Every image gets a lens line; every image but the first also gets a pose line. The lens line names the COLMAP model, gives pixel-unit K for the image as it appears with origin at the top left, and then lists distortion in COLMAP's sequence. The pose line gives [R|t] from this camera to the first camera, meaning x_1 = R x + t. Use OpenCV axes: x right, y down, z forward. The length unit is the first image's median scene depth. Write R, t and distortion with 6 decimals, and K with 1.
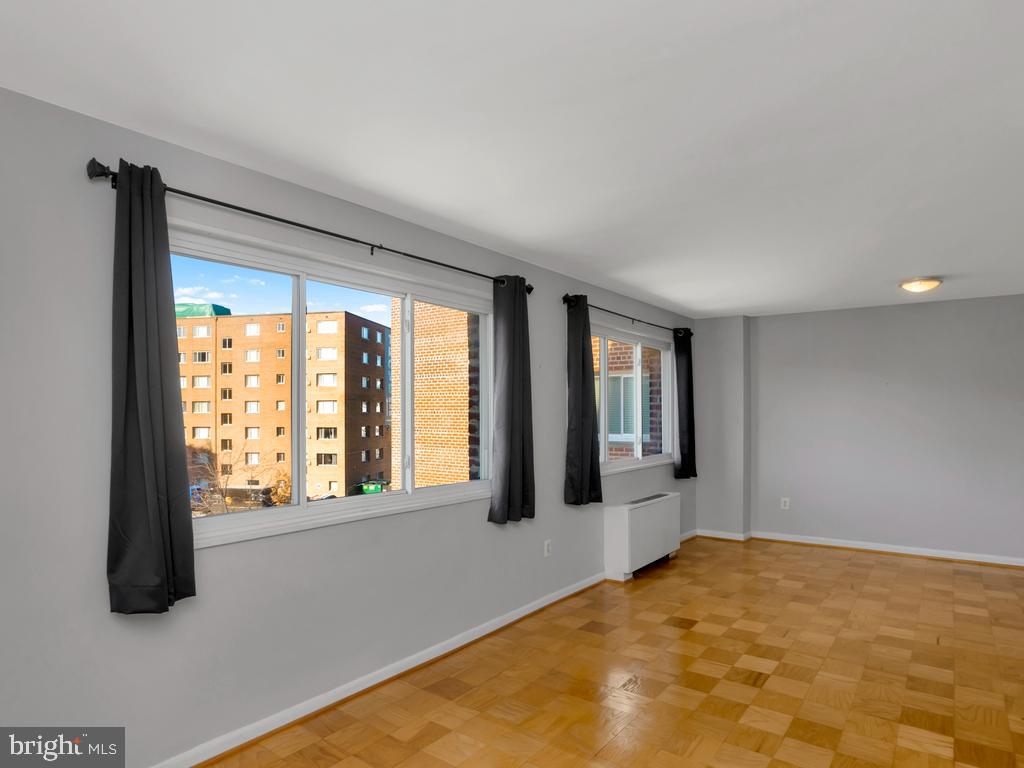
lens RADIAL K [[607.7, 0, 510.7], [0, 607.7, 410.6], [0, 0, 1]] dist [-0.044002, 0.002150]
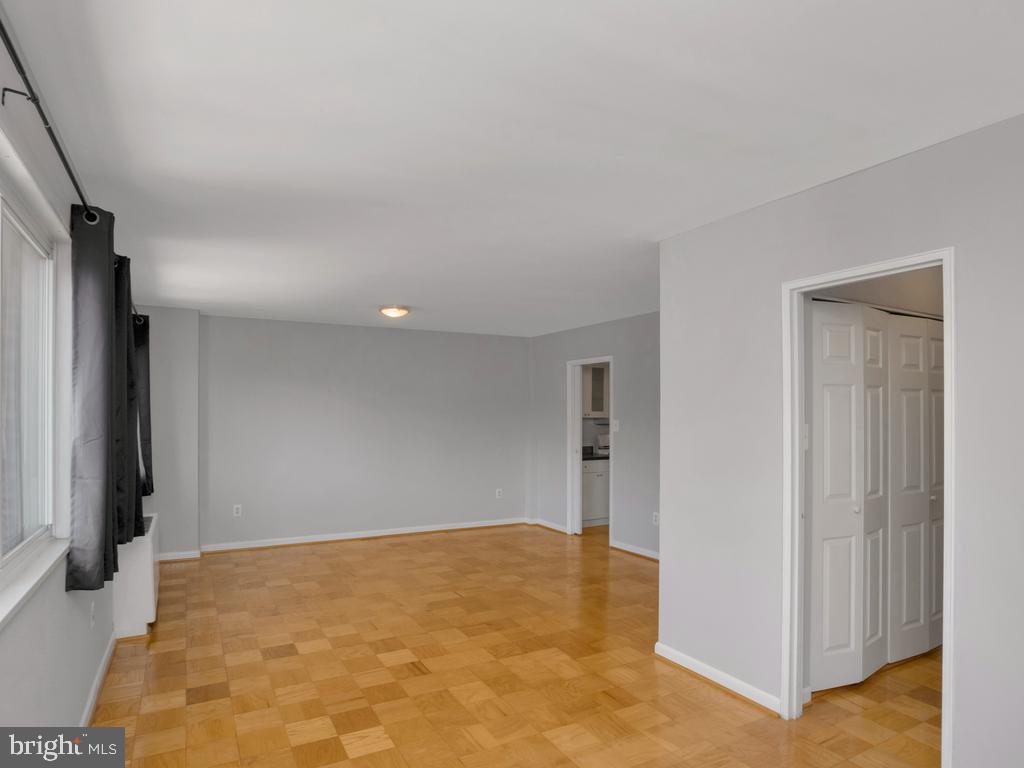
lens RADIAL K [[607.7, 0, 510.7], [0, 607.7, 410.6], [0, 0, 1]] dist [-0.044002, 0.002150]
pose [[0.414798, 0.007707, 0.909881, -0.376531], [-0.002618, 0.999970, -0.007277, -0.000710], [-0.909910, 0.000637, 0.414806, 0.308046]]
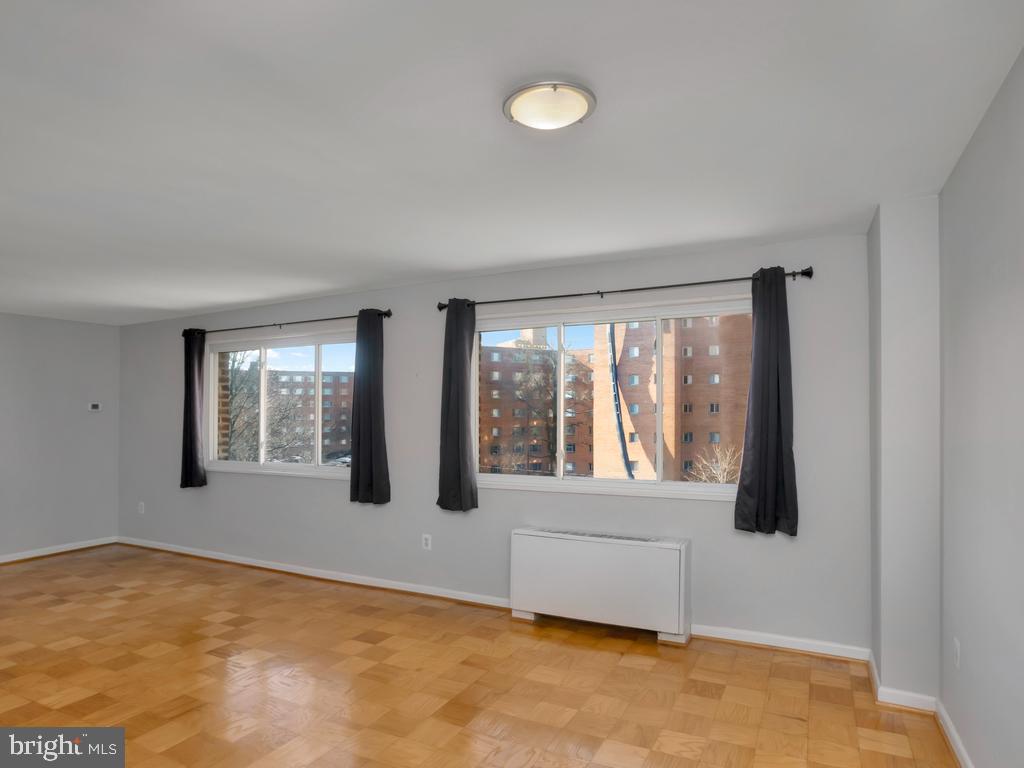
lens RADIAL K [[607.7, 0, 510.7], [0, 607.7, 410.6], [0, 0, 1]] dist [-0.044002, 0.002150]
pose [[0.179908, 0.000669, -0.983683, 1.235960], [0.002272, 0.999997, 0.001095, -0.010261], [0.983681, -0.002432, 0.179906, 1.016002]]
